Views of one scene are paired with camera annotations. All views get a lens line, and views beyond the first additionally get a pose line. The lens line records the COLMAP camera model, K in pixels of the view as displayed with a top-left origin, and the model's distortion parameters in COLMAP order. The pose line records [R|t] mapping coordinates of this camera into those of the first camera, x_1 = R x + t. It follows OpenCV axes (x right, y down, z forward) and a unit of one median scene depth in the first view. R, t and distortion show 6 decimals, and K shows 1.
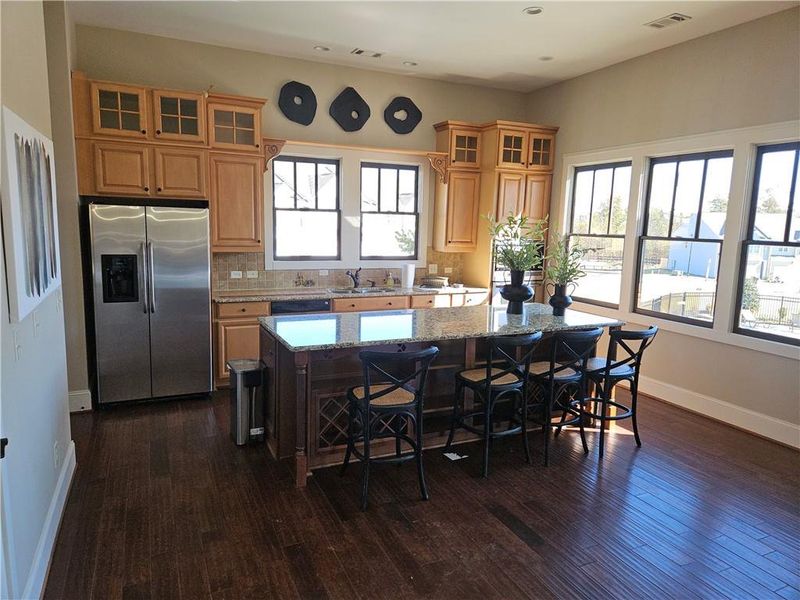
lens RADIAL K [[535.0, 0, 395.6], [0, 535.0, 299.4], [0, 0, 1]] dist [0.078699, -0.073496]
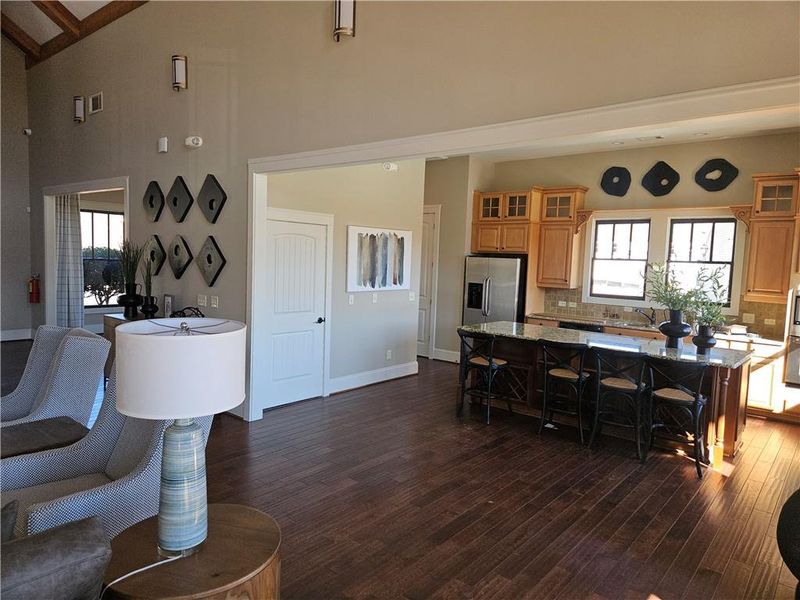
lens RADIAL K [[535.0, 0, 395.6], [0, 535.0, 299.4], [0, 0, 1]] dist [0.078699, -0.073496]
pose [[0.414301, 0.064301, -0.907866, 0.805797], [-0.158479, 0.987359, -0.002390, 0.016776], [0.896236, 0.144868, 0.419255, -0.016704]]
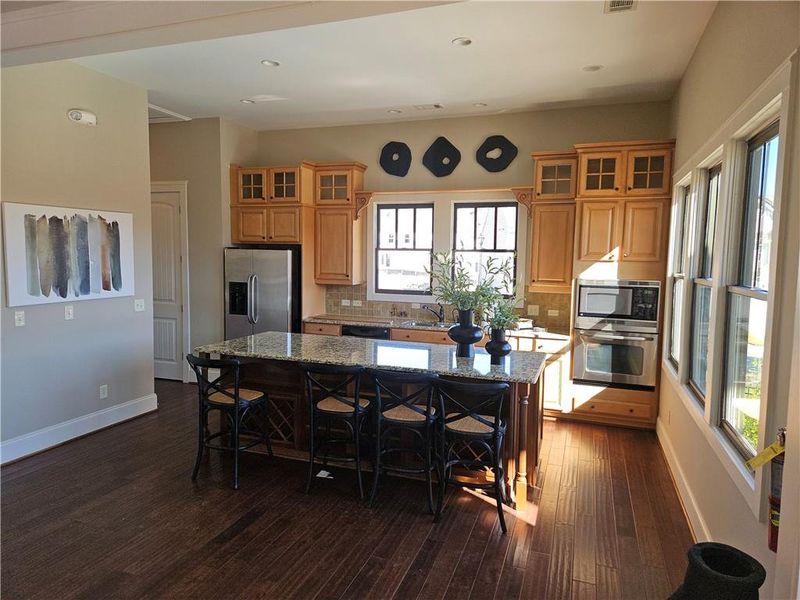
lens RADIAL K [[535.0, 0, 395.6], [0, 535.0, 299.4], [0, 0, 1]] dist [0.078699, -0.073496]
pose [[0.707688, 0.047249, -0.704944, 0.624258], [-0.101427, 0.994221, -0.035185, -0.020974], [0.699207, 0.096400, 0.708390, 0.200139]]
